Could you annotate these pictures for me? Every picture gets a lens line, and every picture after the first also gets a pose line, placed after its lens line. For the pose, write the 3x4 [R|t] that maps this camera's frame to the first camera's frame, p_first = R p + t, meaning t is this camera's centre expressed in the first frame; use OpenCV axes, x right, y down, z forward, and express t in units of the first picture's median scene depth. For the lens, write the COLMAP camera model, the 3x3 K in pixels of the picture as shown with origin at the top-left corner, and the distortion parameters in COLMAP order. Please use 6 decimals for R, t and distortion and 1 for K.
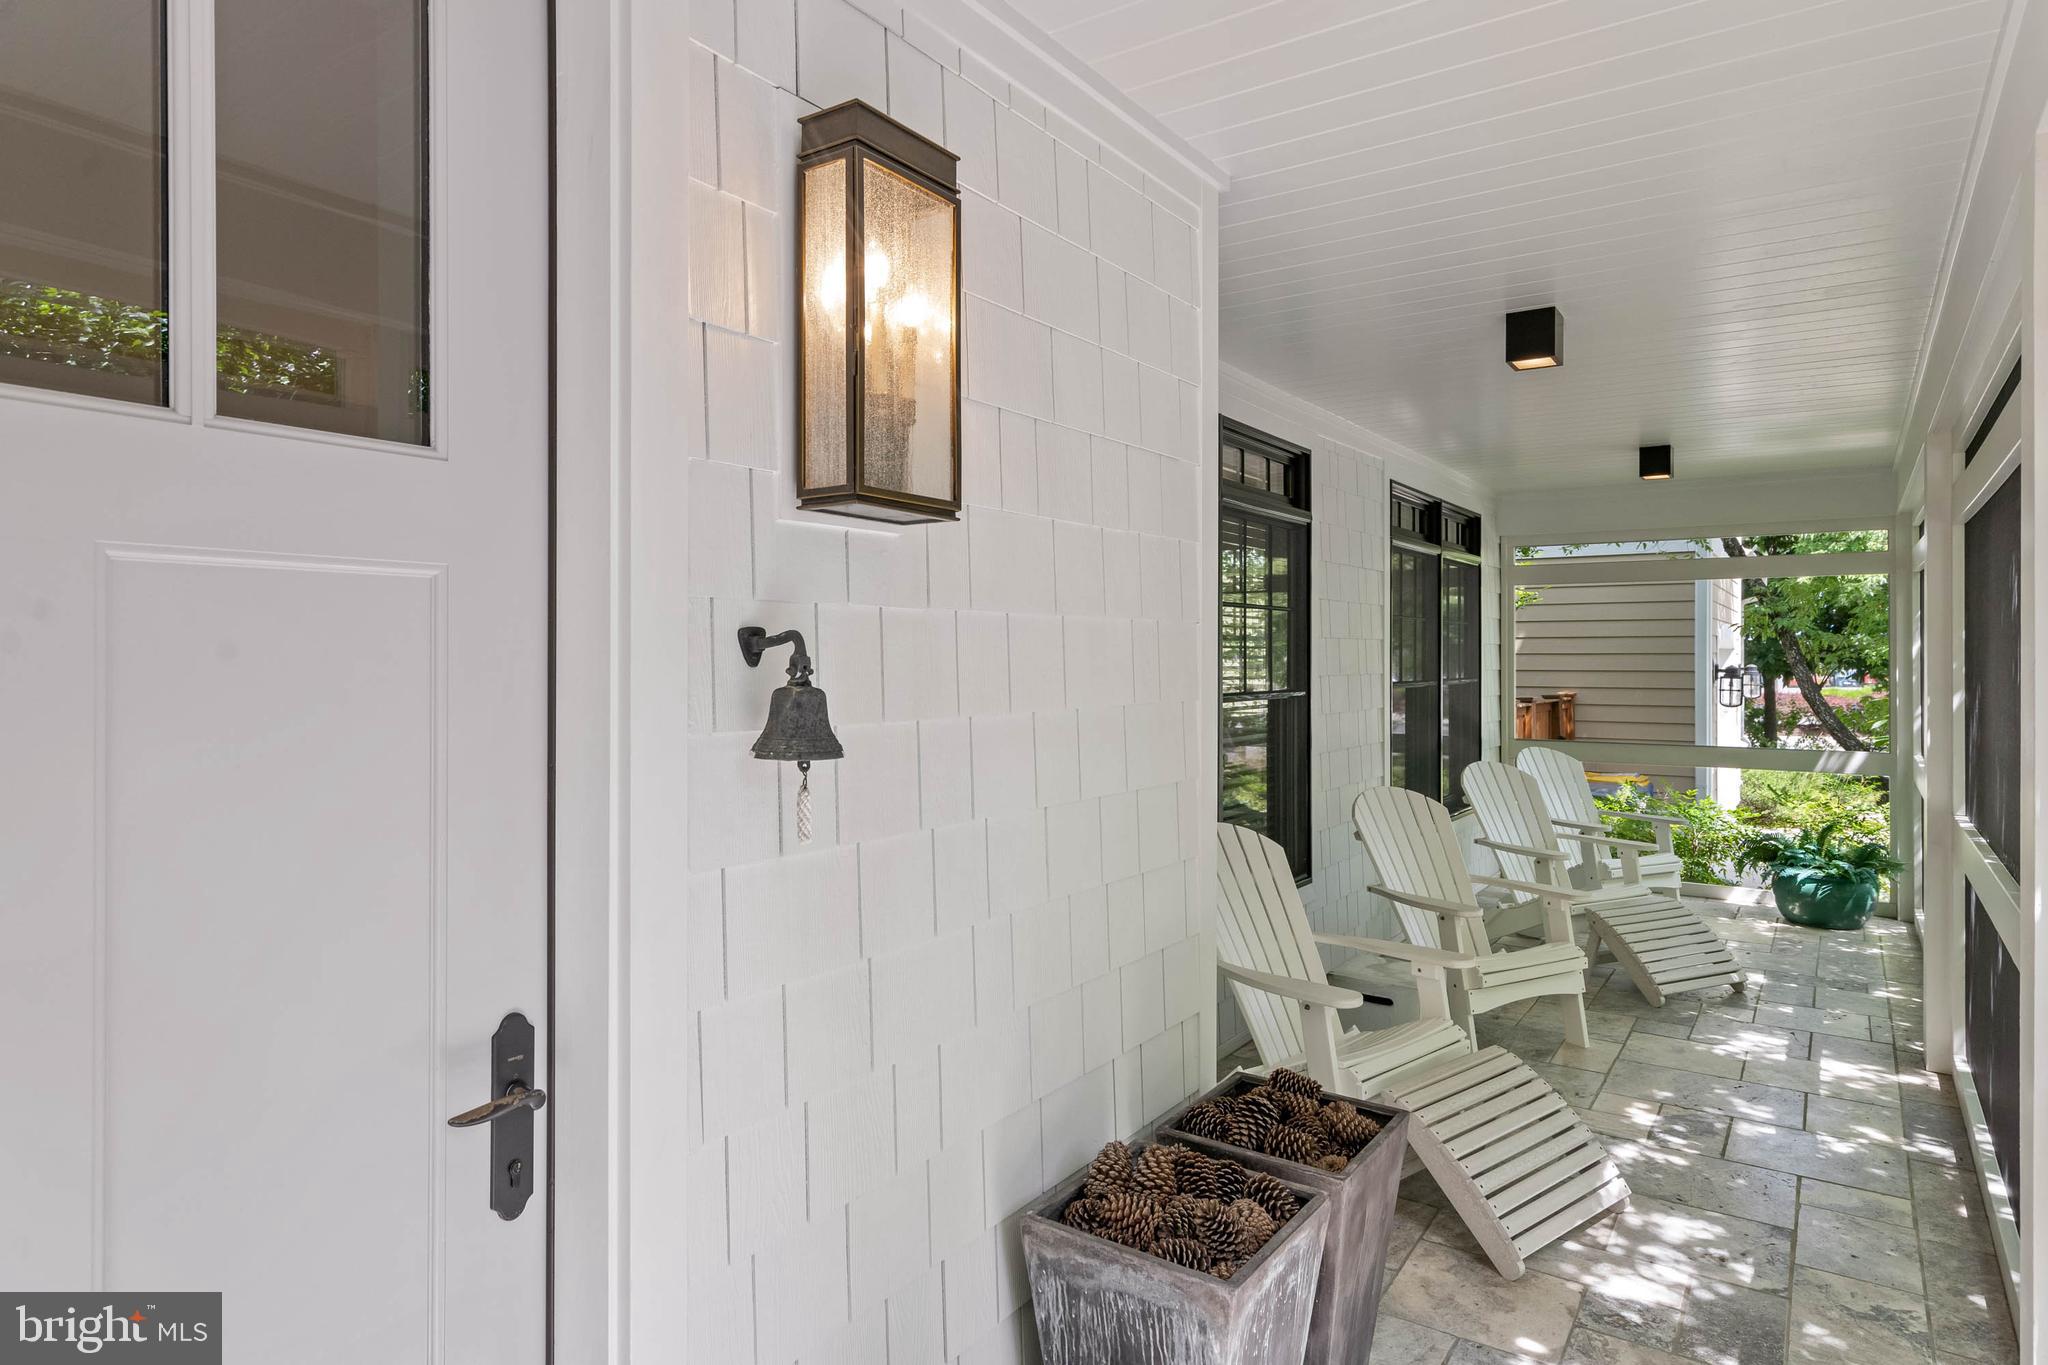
lens RADIAL K [[1174.4, 0, 1014.9], [0, 1174.4, 667.7], [0, 0, 1]] dist [-0.001342, -0.001471]
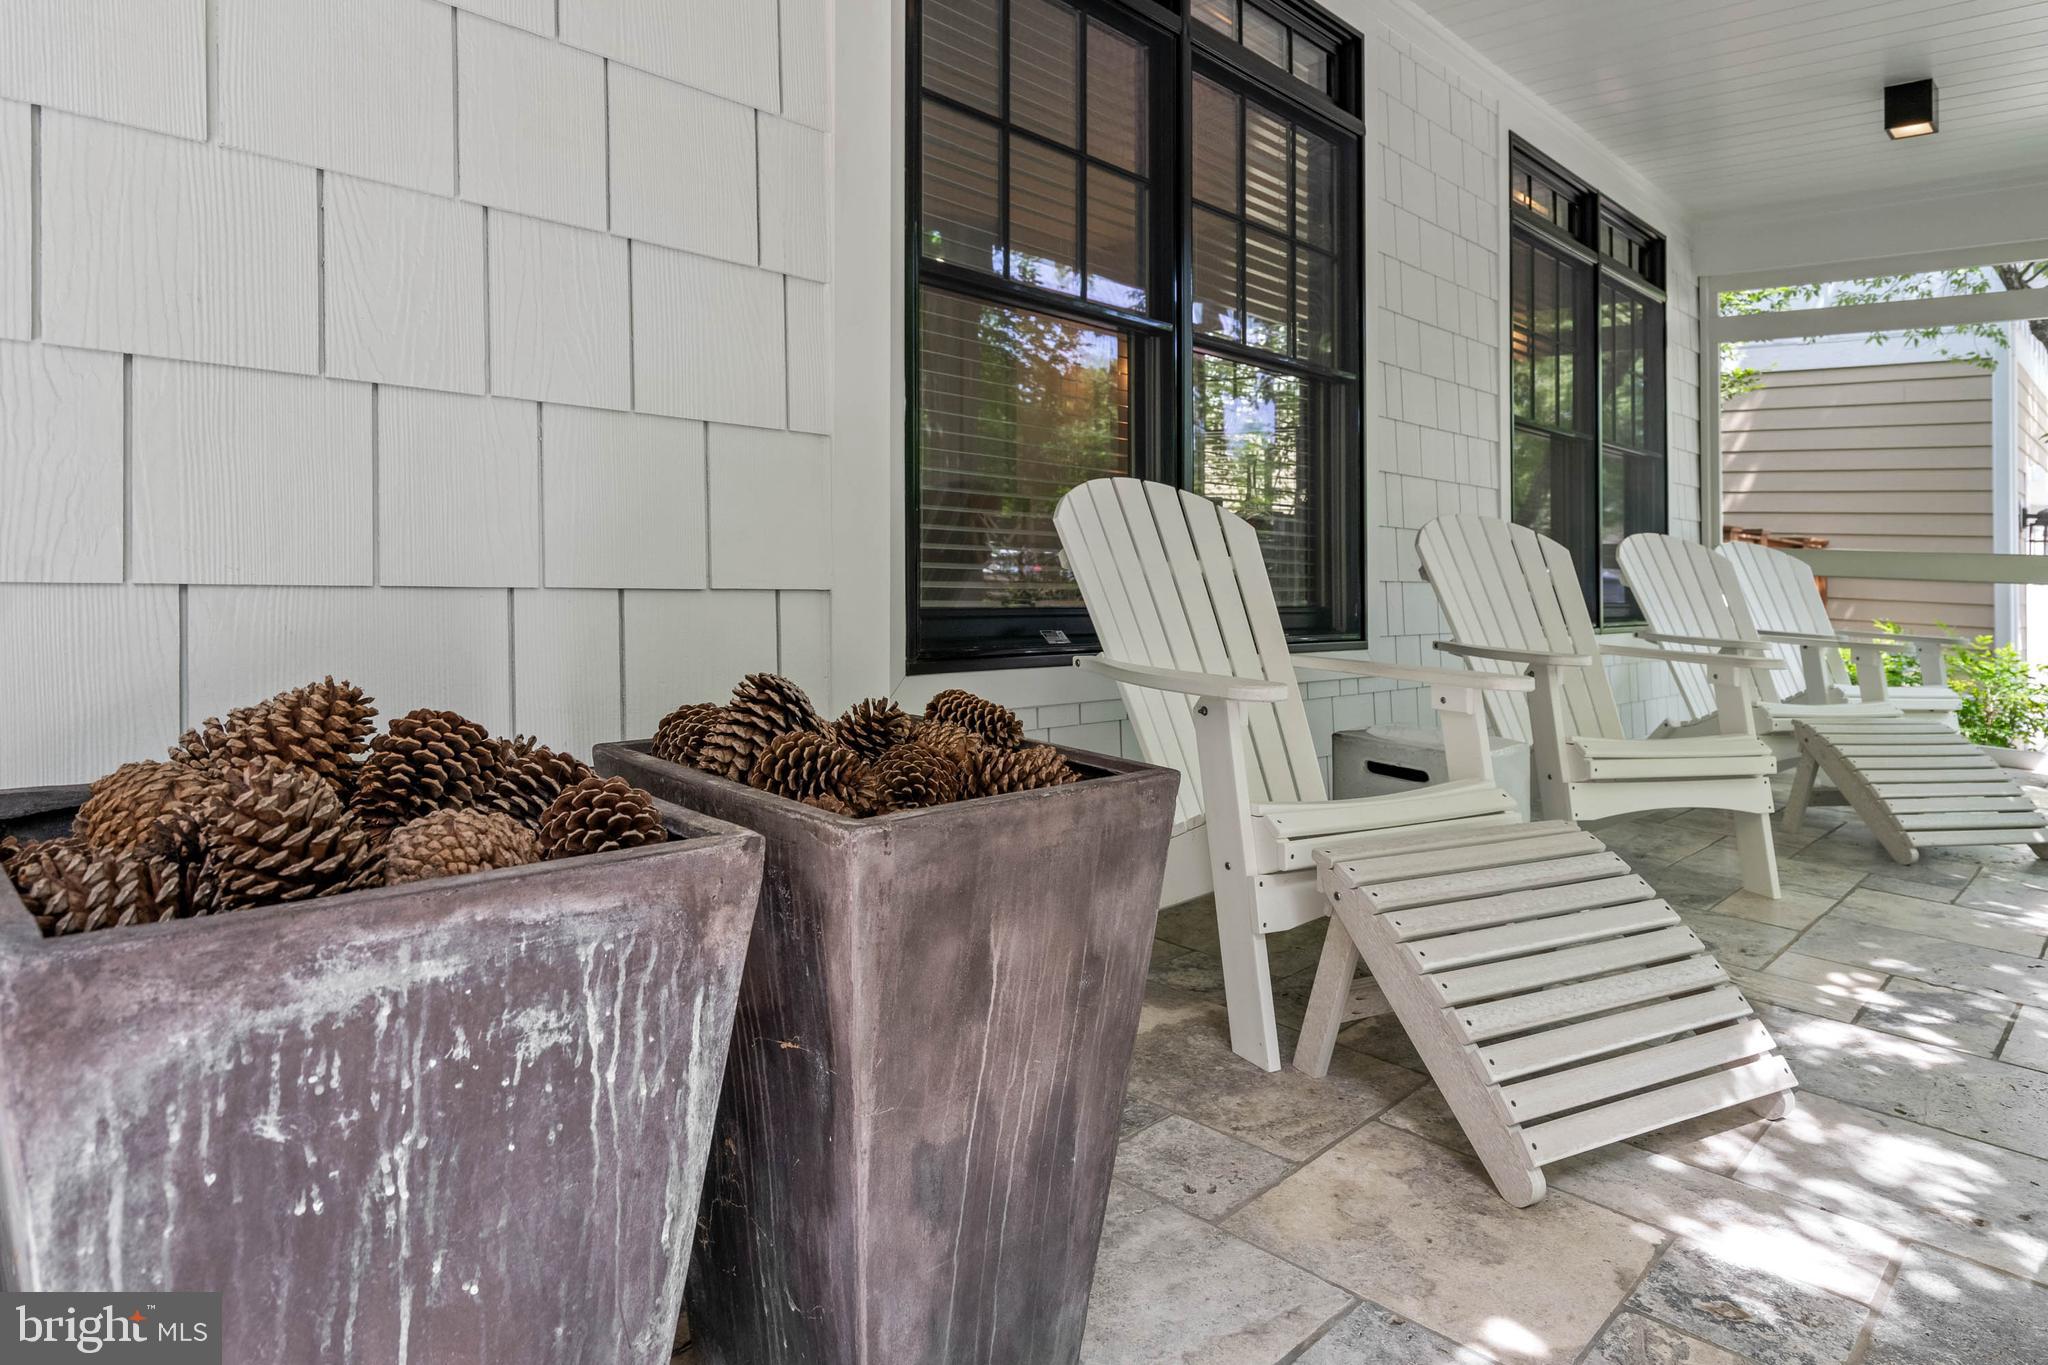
lens RADIAL K [[1188.0, 0, 1020.0], [0, 1188.0, 526.9], [0, 0, 1]] dist [-0.000230, 0.000616]
pose [[0.985430, 0.022651, -0.168566, 0.265388], [-0.029304, 0.998882, -0.037085, 0.228291], [0.167538, 0.041484, 0.984992, 0.398720]]
